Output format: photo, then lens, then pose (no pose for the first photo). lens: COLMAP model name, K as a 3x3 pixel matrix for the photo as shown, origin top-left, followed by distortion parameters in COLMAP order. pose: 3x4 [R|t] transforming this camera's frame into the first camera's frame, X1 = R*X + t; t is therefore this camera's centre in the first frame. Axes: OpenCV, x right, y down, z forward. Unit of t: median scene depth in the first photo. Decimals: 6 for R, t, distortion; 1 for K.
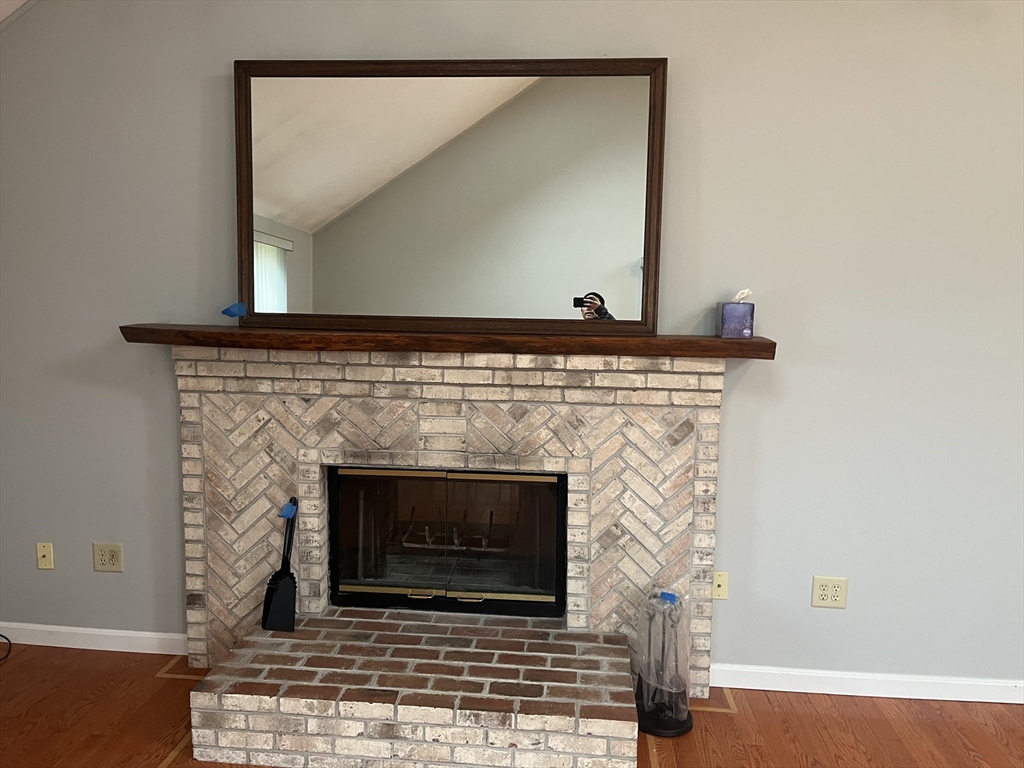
lens RADIAL K [[776.4, 0, 507.6], [0, 776.4, 379.8], [0, 0, 1]] dist [0.077635, -0.092018]
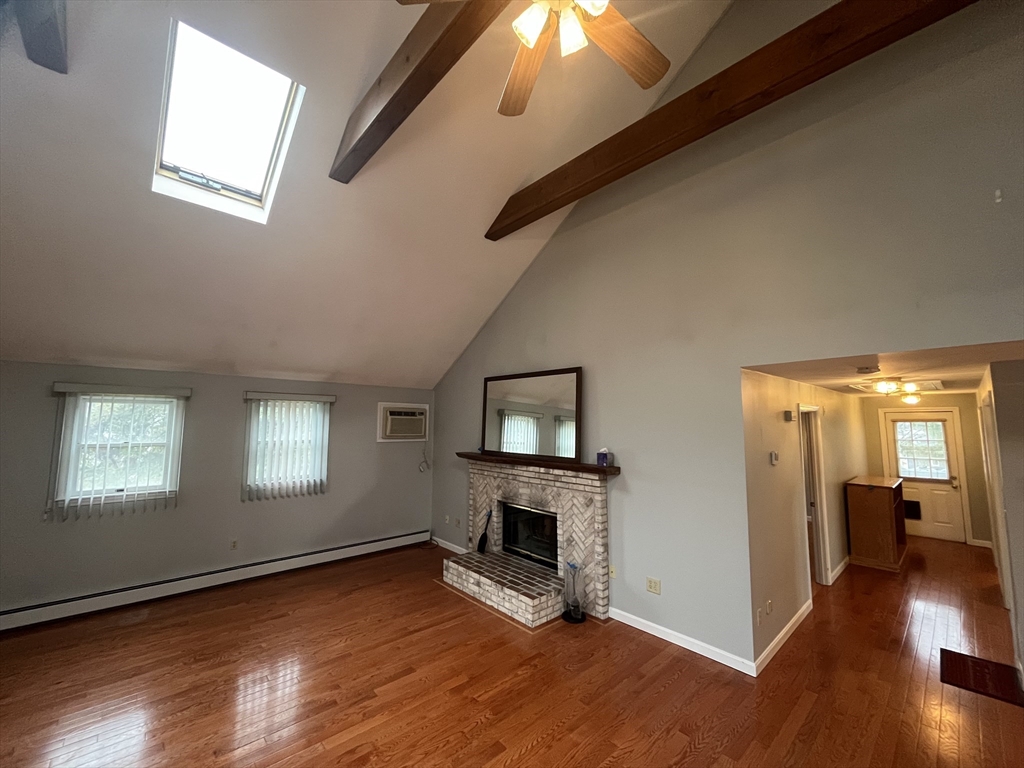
lens RADIAL K [[412.7, 0, 513.5], [0, 412.7, 382.1], [0, 0, 1]] dist [-0.002129, -0.000261]
pose [[0.737296, -0.074334, -0.671467, 0.977465], [-0.086159, 0.975465, -0.202594, -0.022657], [0.670053, 0.207225, 0.712802, -0.232316]]
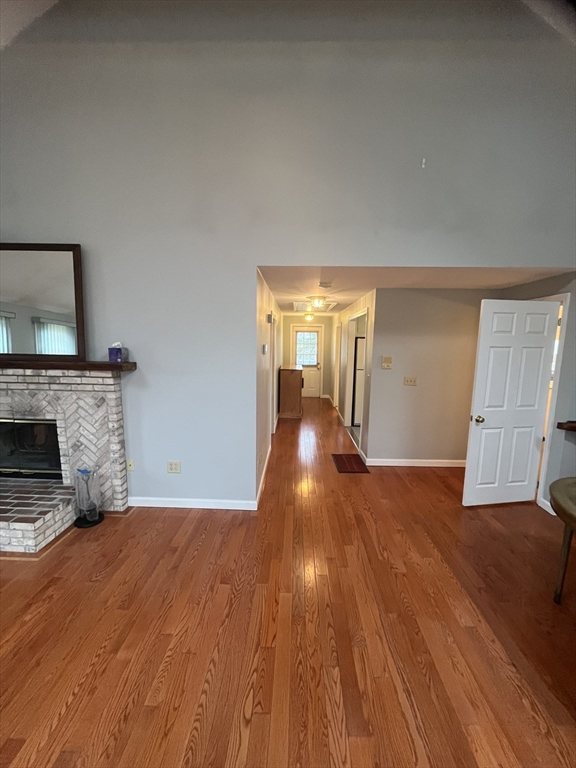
lens RADIAL K [[309.5, 0, 289.5], [0, 309.5, 386.0], [0, 0, 1]] dist [-0.002129, -0.000261]
pose [[0.997999, -0.002550, 0.063171, 0.730956], [0.001766, 0.999921, 0.012461, 0.007074], [-0.063198, -0.012324, 0.997925, 0.017834]]
